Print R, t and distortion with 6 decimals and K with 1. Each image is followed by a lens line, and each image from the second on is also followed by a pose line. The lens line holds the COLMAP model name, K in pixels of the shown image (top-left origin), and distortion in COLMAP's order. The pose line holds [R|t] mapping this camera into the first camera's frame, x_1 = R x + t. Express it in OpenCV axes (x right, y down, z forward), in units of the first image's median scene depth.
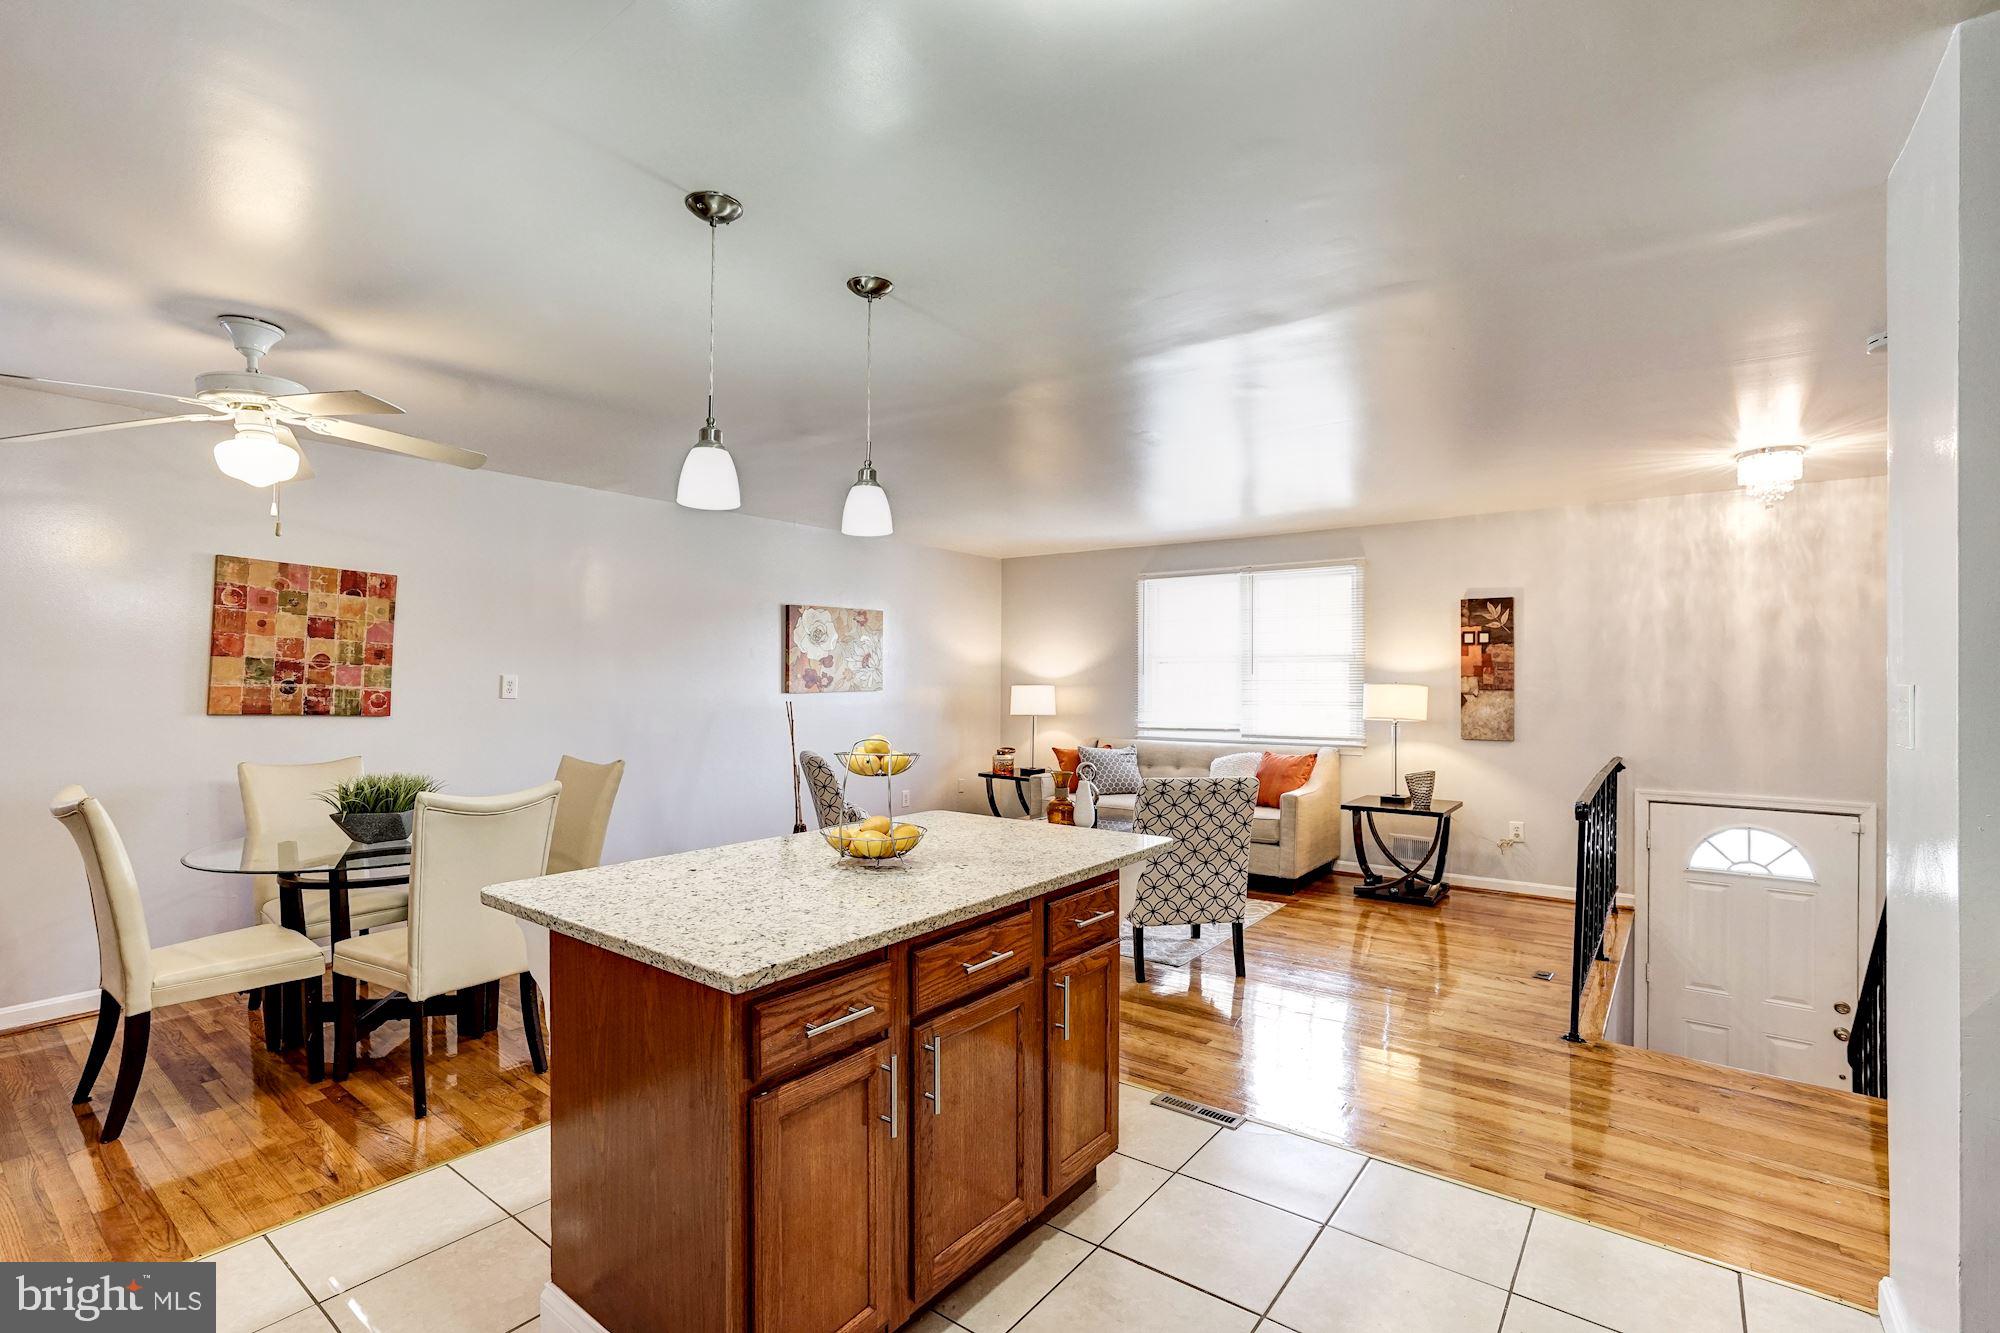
lens RADIAL K [[911.0, 0, 997.8], [0, 911.0, 676.9], [0, 0, 1]] dist [-0.037287, 0.019484]
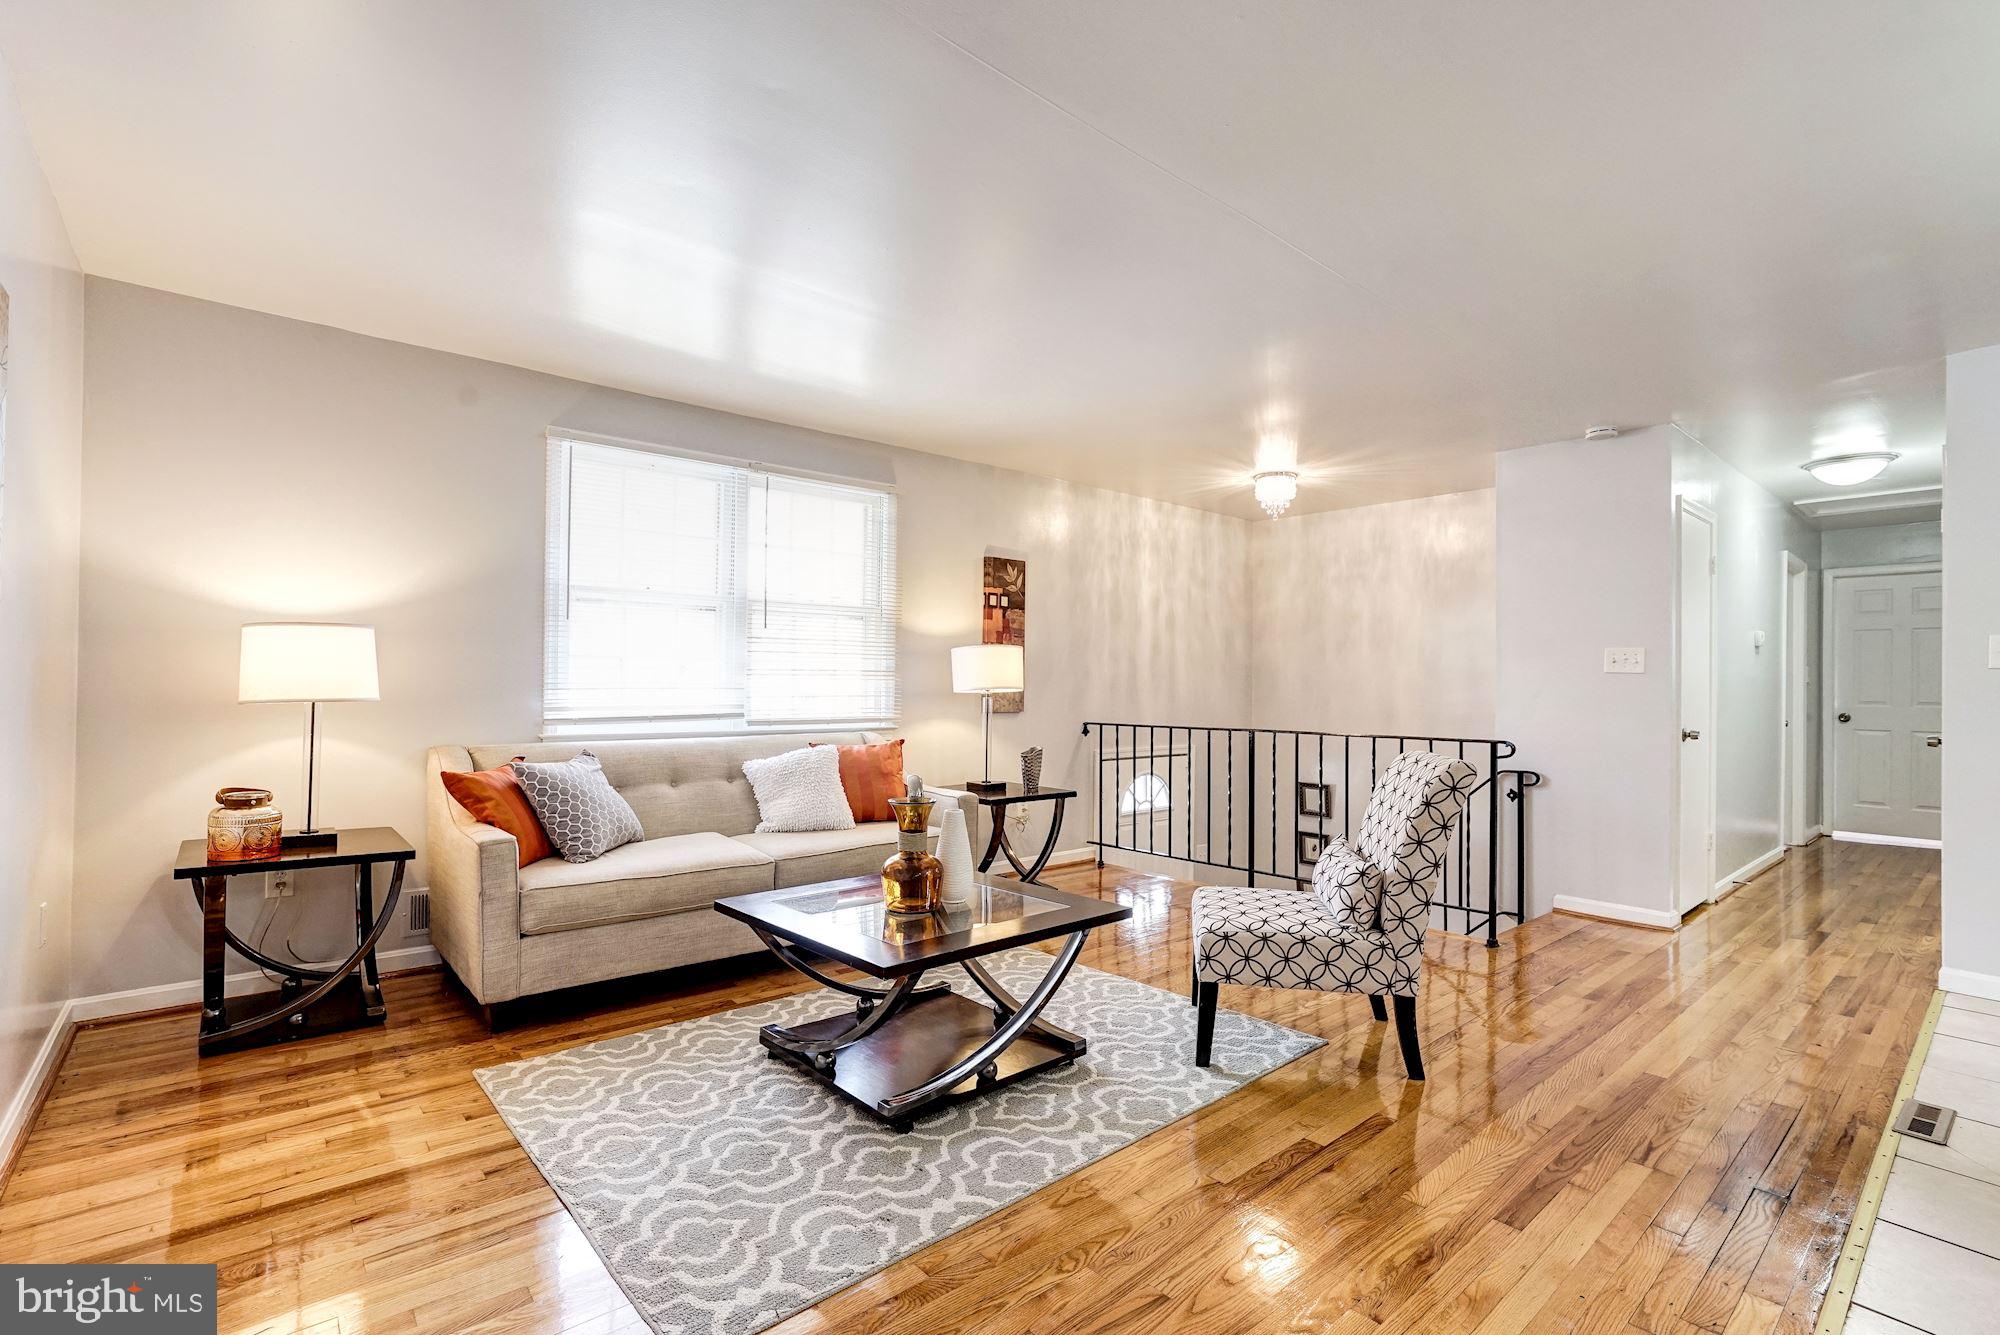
lens RADIAL K [[911.0, 0, 997.8], [0, 911.0, 677.9], [0, 0, 1]] dist [-0.037287, 0.019484]
pose [[0.206809, 0.006210, 0.978362, -0.372106], [-0.011155, 0.999930, -0.003988, 0.038603], [-0.978318, -0.010089, 0.206864, 0.803692]]
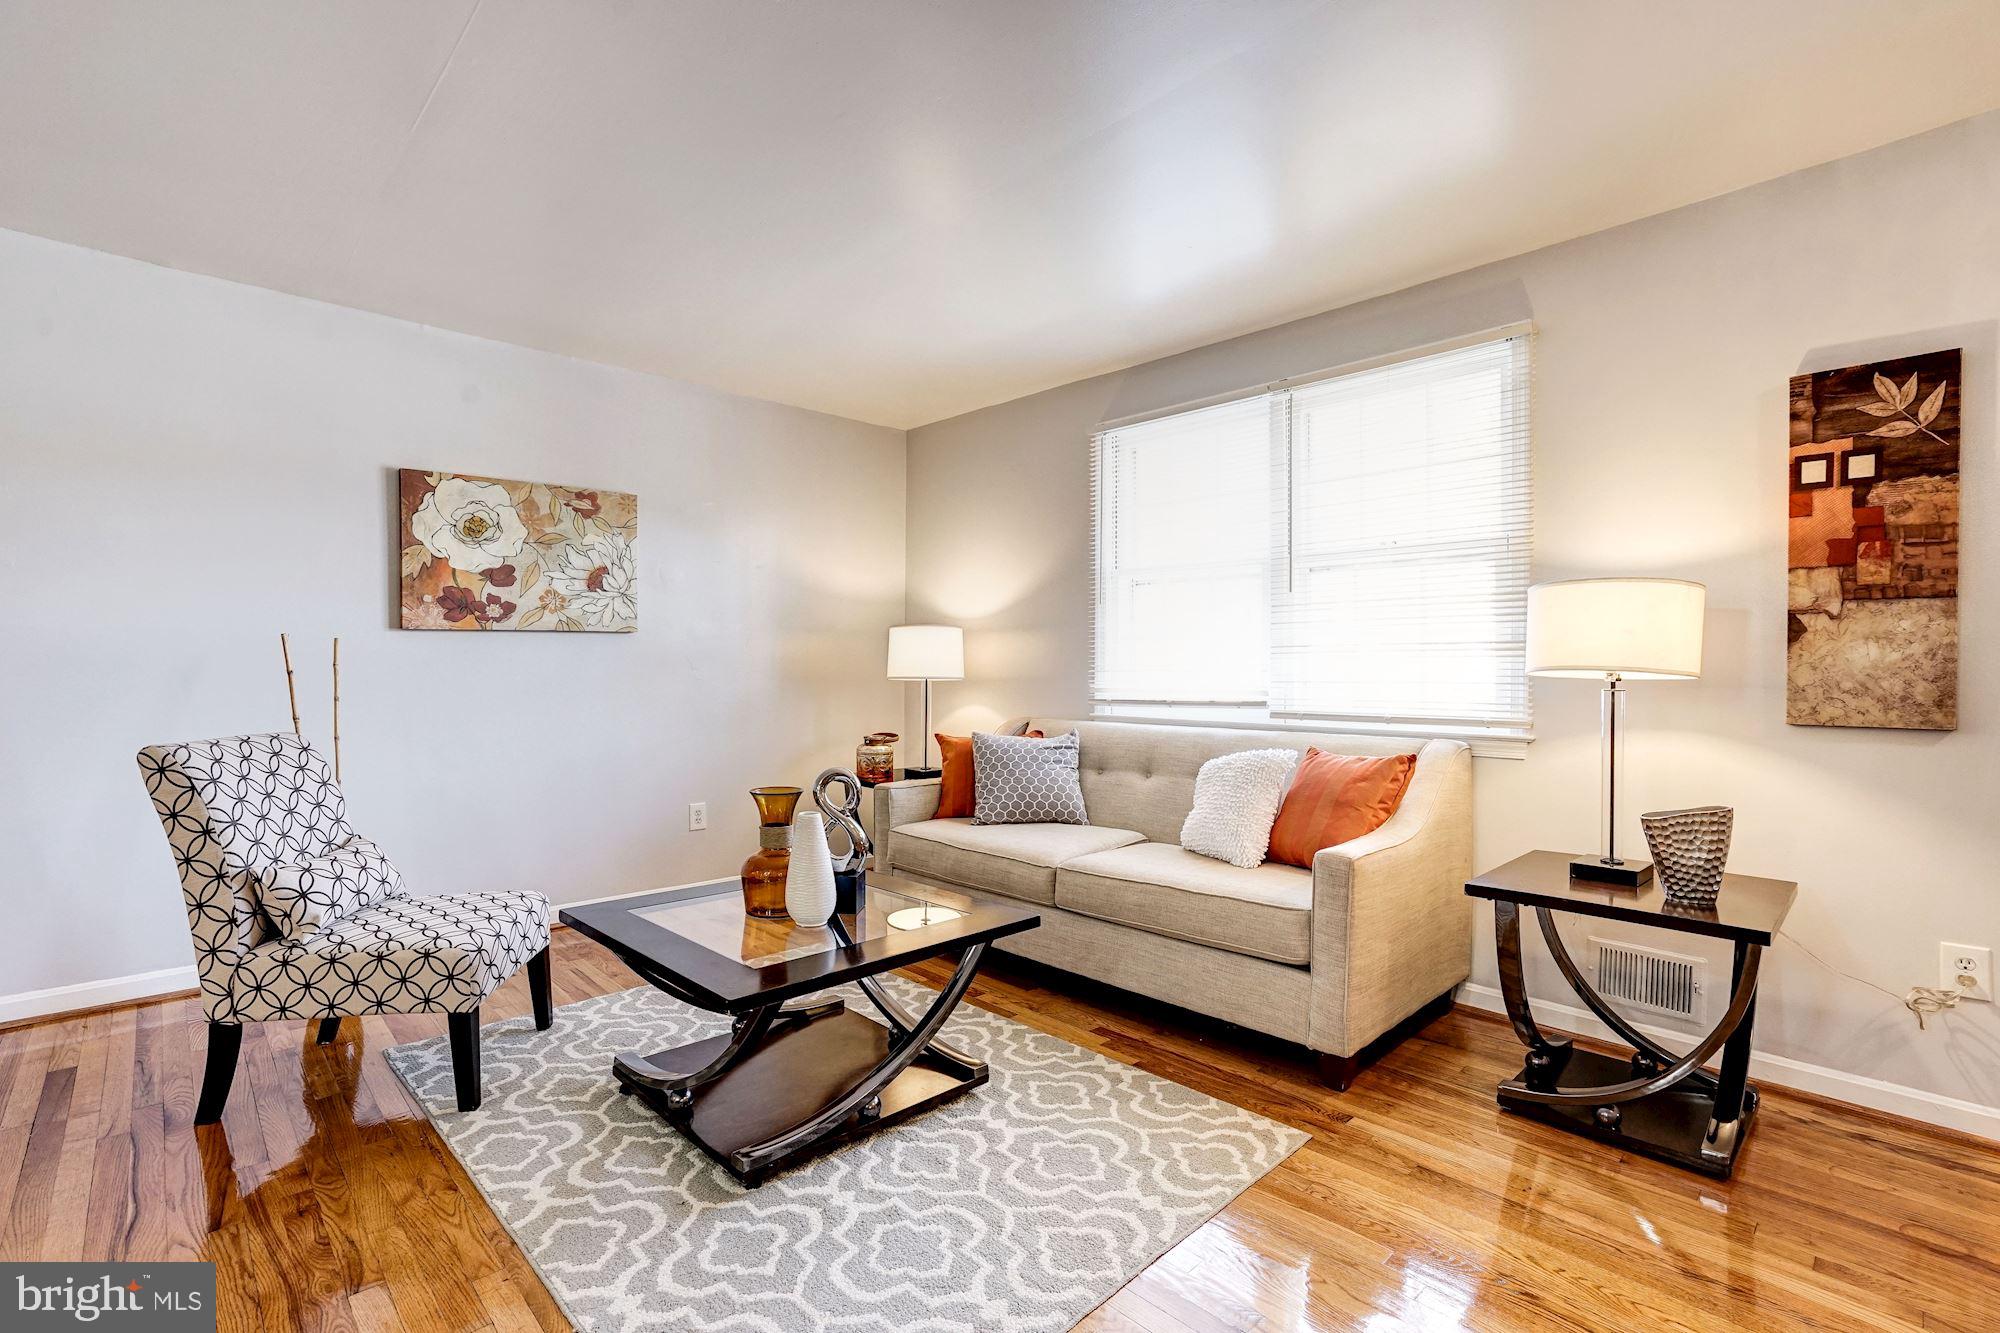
lens RADIAL K [[911.0, 0, 997.8], [0, 911.0, 676.9], [0, 0, 1]] dist [-0.037287, 0.019484]
pose [[0.988432, 0.002467, -0.151645, 0.225387], [-0.000239, 0.999892, 0.014711, 0.041773], [0.151665, -0.014505, 0.988326, 0.552562]]
